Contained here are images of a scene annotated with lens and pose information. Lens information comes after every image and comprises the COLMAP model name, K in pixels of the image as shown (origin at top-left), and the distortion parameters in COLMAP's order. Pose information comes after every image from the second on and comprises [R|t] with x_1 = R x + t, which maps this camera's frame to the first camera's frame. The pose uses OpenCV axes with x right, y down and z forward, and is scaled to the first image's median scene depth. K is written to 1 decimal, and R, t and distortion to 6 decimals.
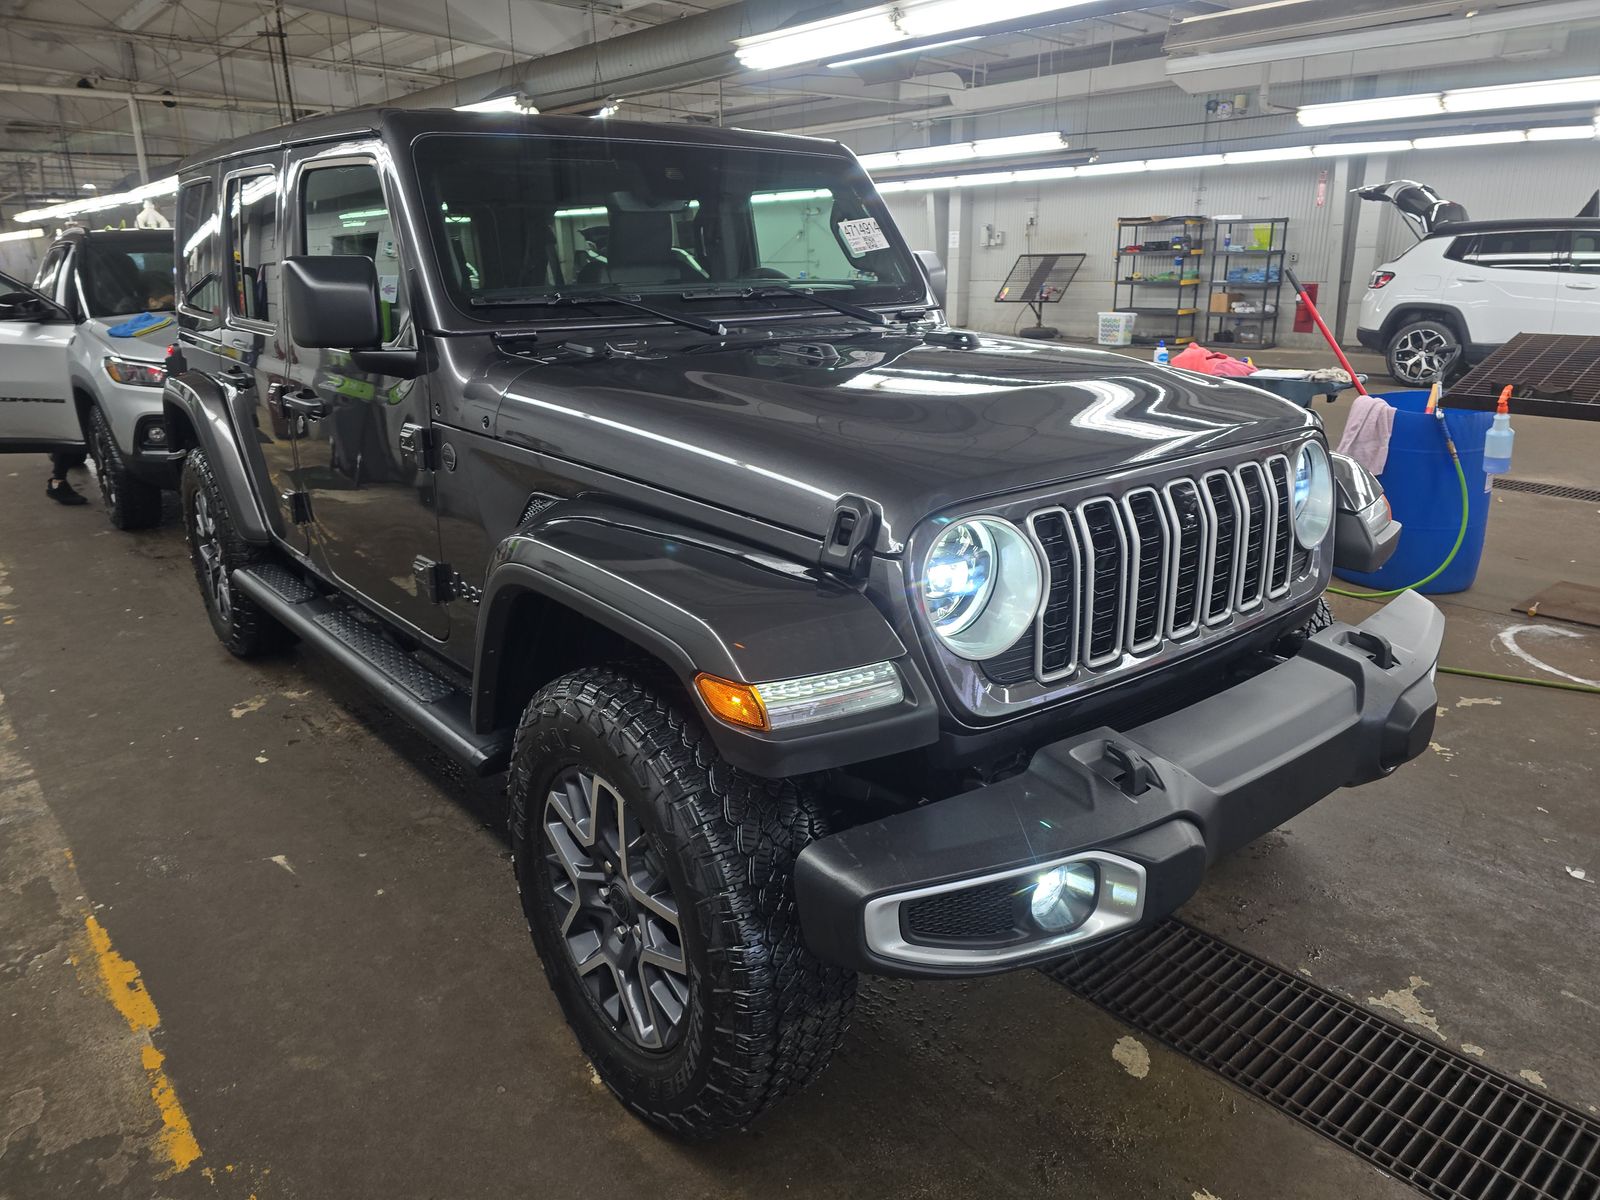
lens RADIAL K [[1082.1, 0, 805.4], [0, 1082.1, 604.3], [0, 0, 1]] dist [0.022287, -0.020627]
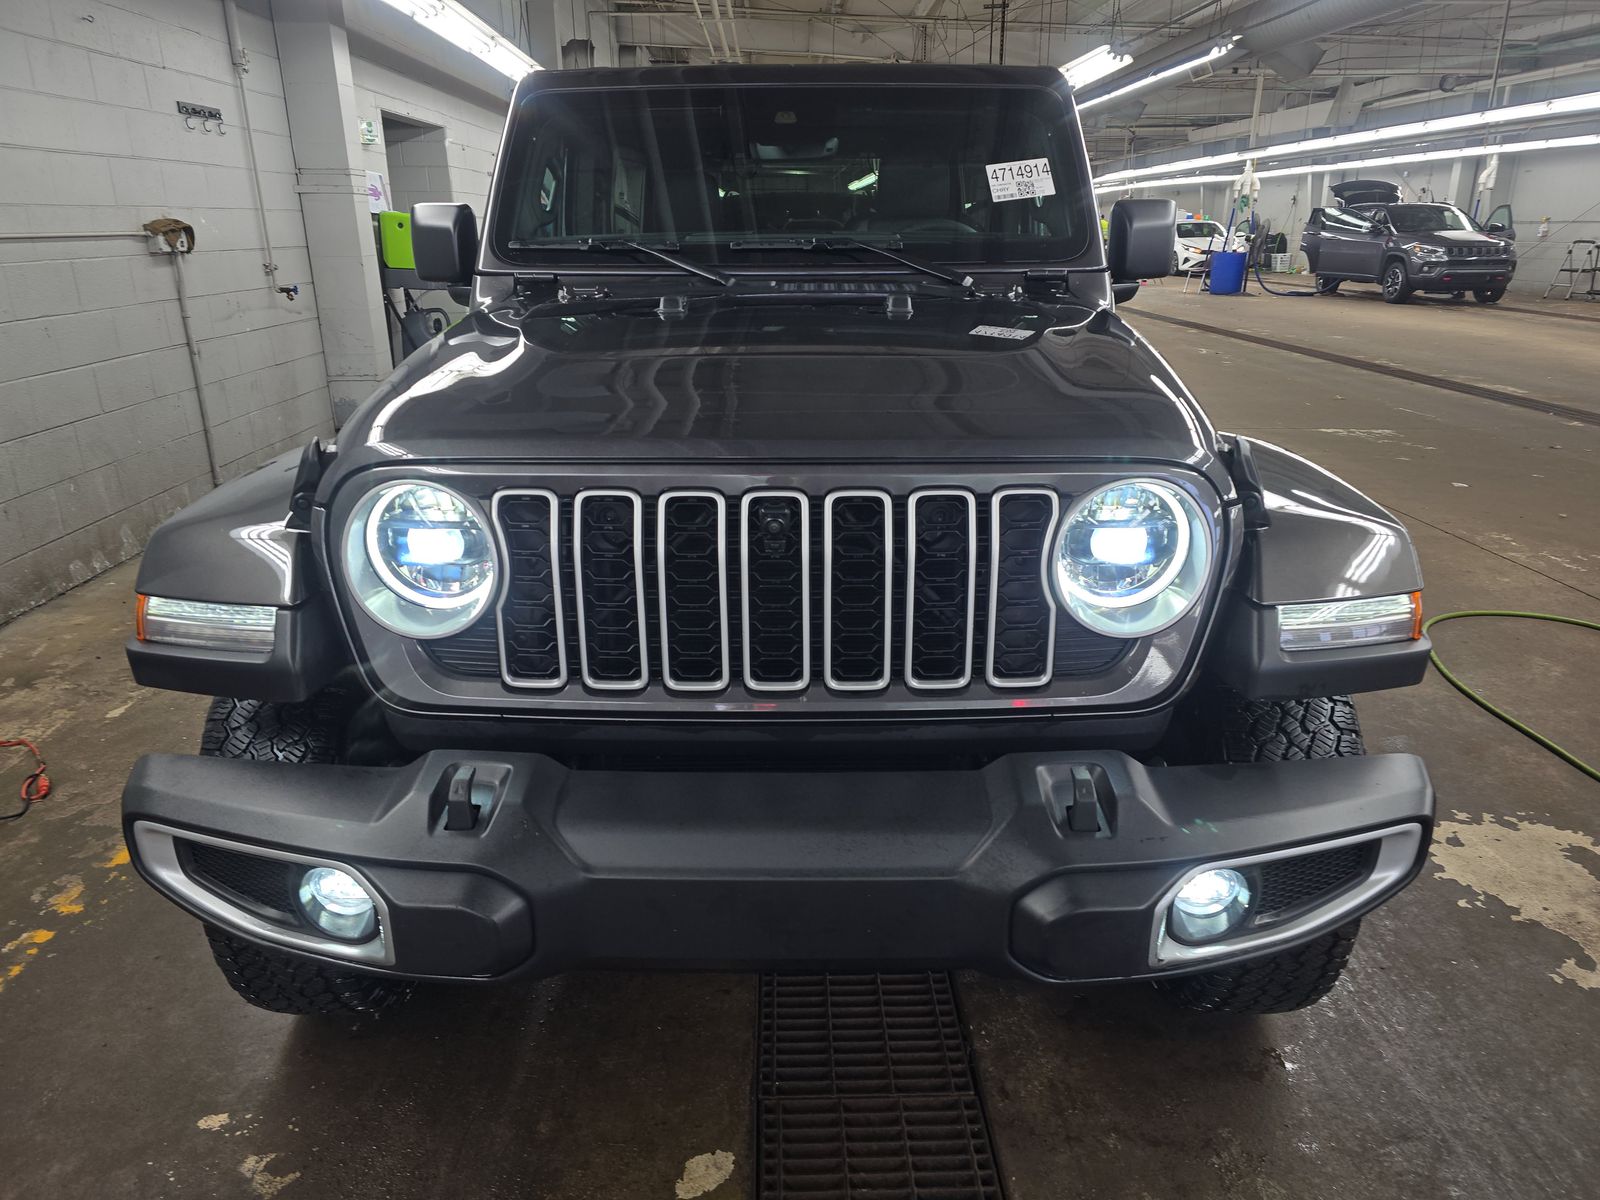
lens RADIAL K [[1082.1, 0, 802.1], [0, 1082.1, 589.4], [0, 0, 1]] dist [0.022287, -0.020627]
pose [[0.773374, 0.209003, -0.598507, 0.557692], [-0.196544, 0.976621, 0.087075, -0.077390], [0.602713, 0.050291, 0.796371, 0.268810]]
